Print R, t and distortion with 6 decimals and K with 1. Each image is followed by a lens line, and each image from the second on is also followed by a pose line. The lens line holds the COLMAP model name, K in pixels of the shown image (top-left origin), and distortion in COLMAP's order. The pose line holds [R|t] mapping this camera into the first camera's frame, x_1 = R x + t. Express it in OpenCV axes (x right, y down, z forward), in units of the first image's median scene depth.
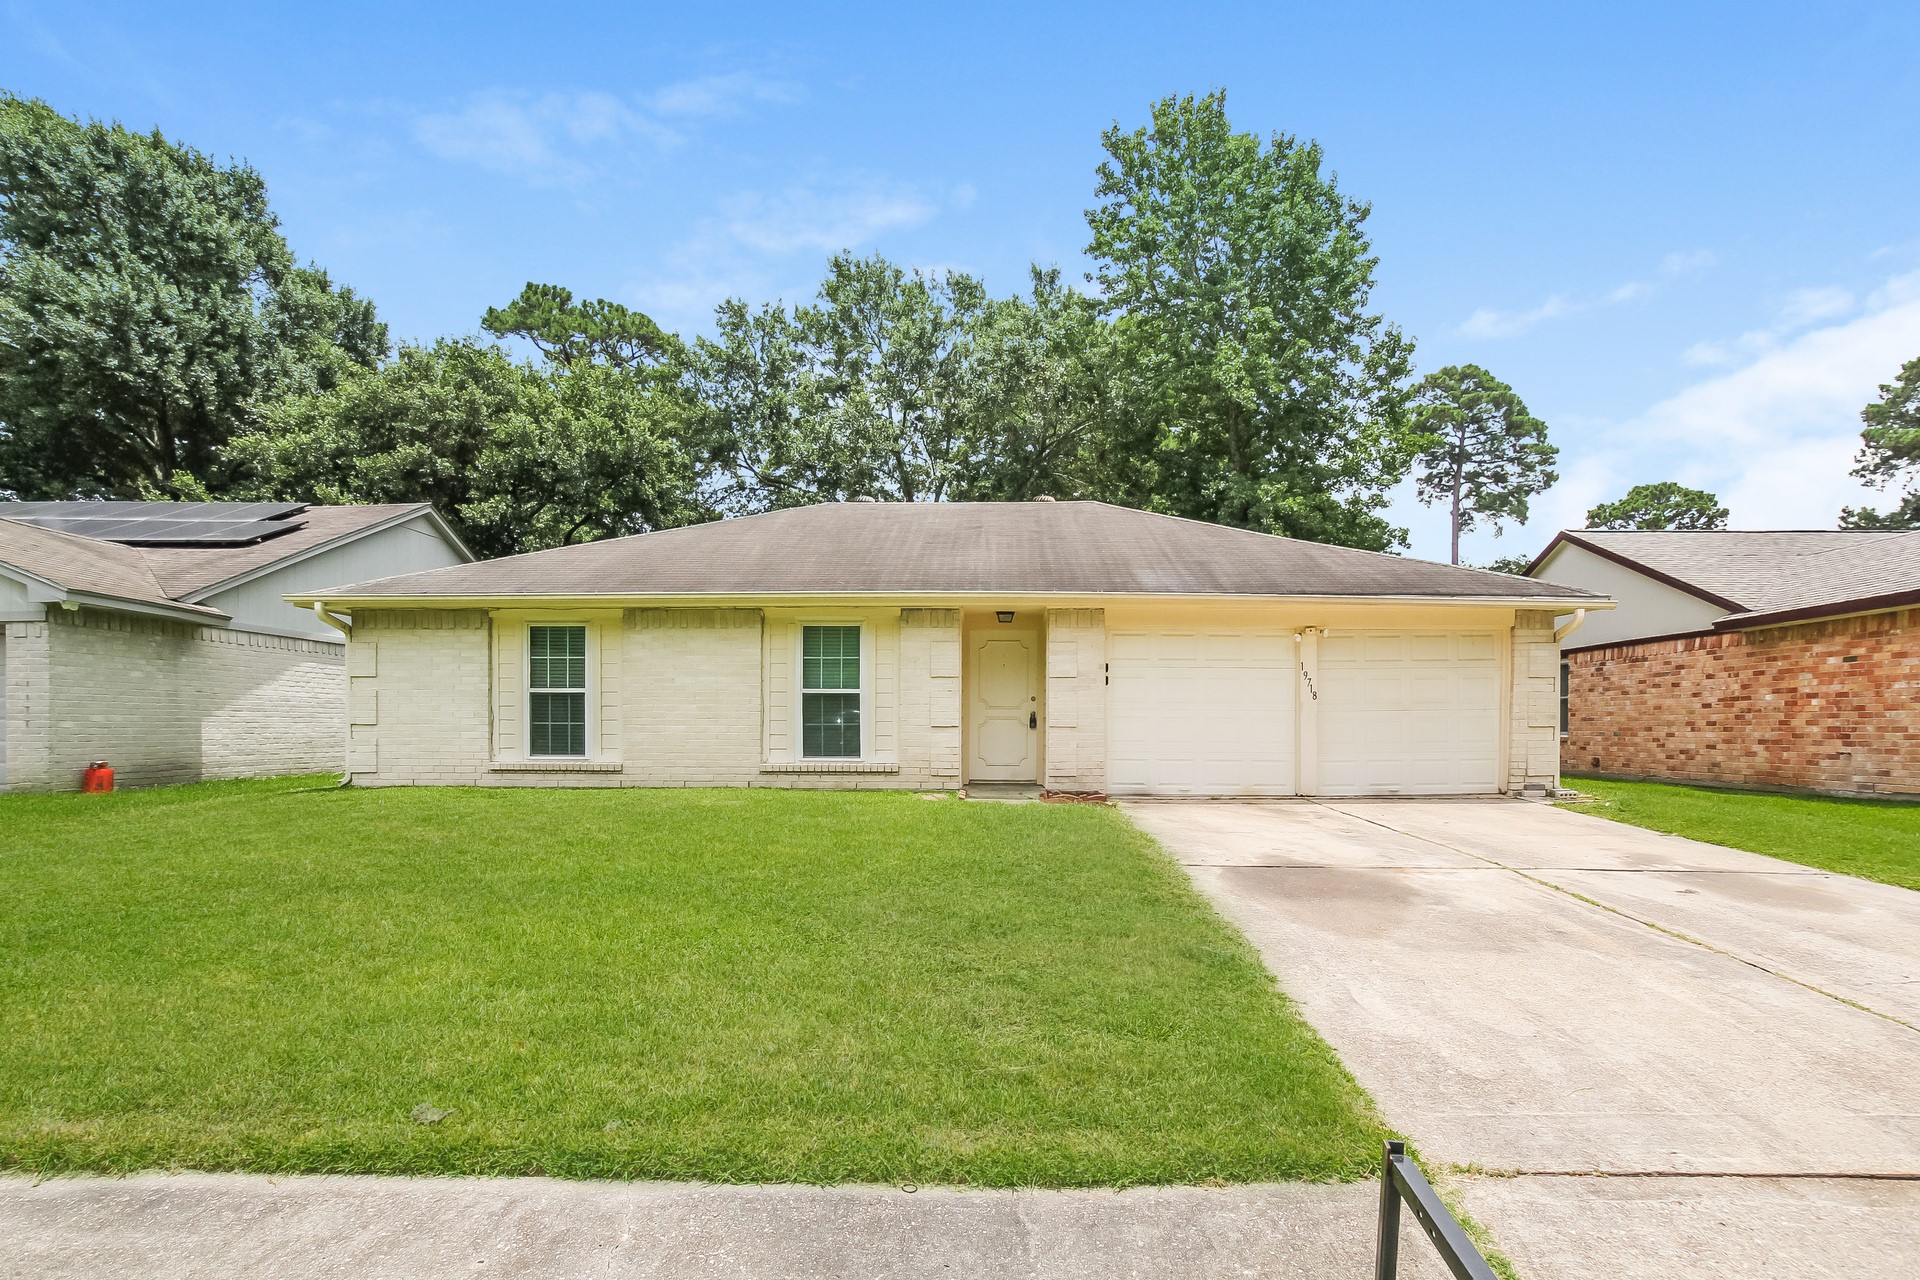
lens RADIAL K [[1035.2, 0, 962.3], [0, 1035.2, 727.9], [0, 0, 1]] dist [-0.040059, 0.022174]
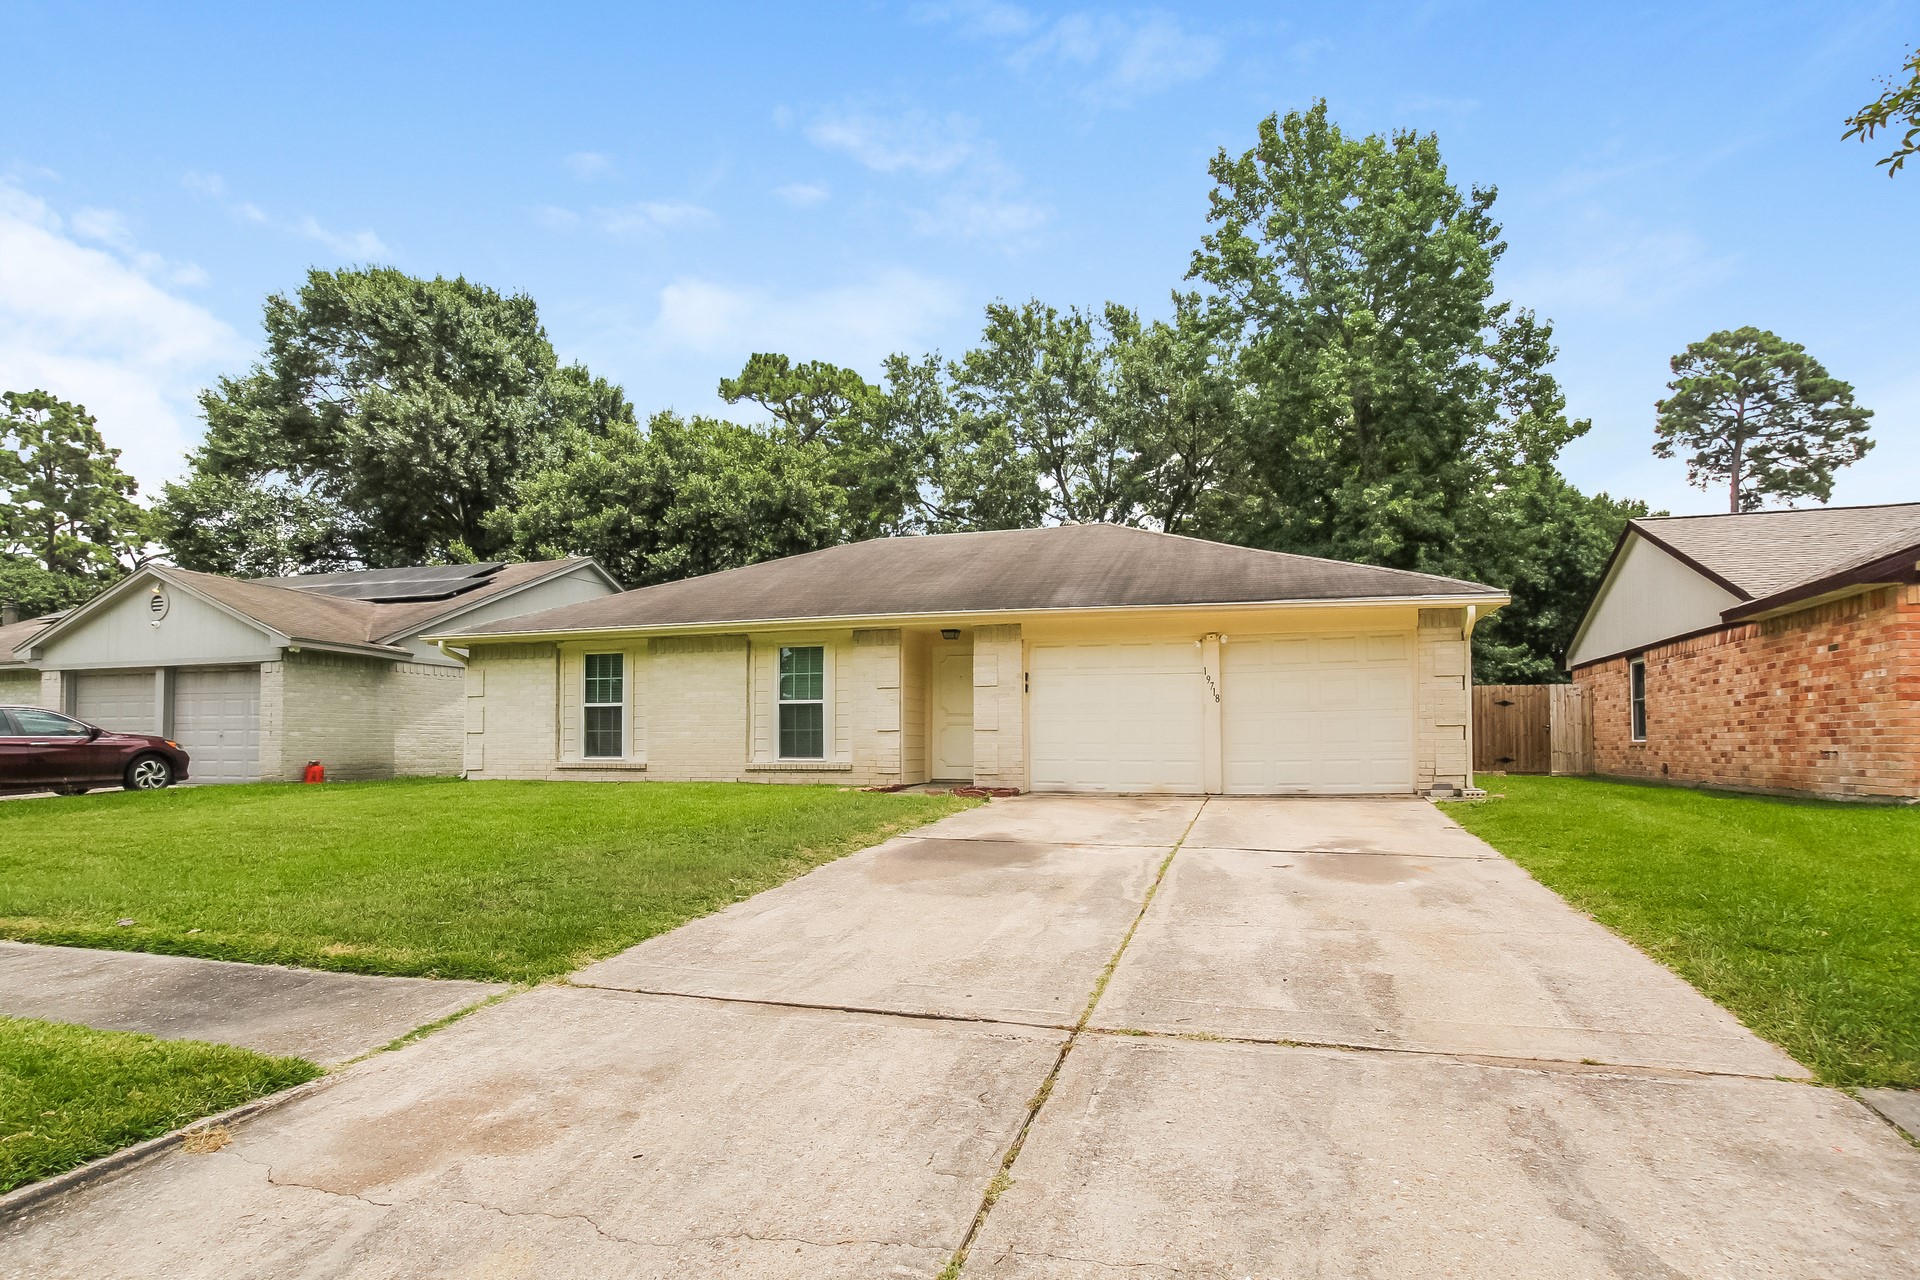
lens RADIAL K [[1048.4, 0, 958.3], [0, 1048.4, 705.3], [0, 0, 1]] dist [-0.060734, 0.038000]
pose [[0.958128, -0.015245, -0.285933, 0.194282], [0.003232, 0.999094, -0.042441, 0.009872], [0.286321, 0.039740, 0.957309, -0.046359]]
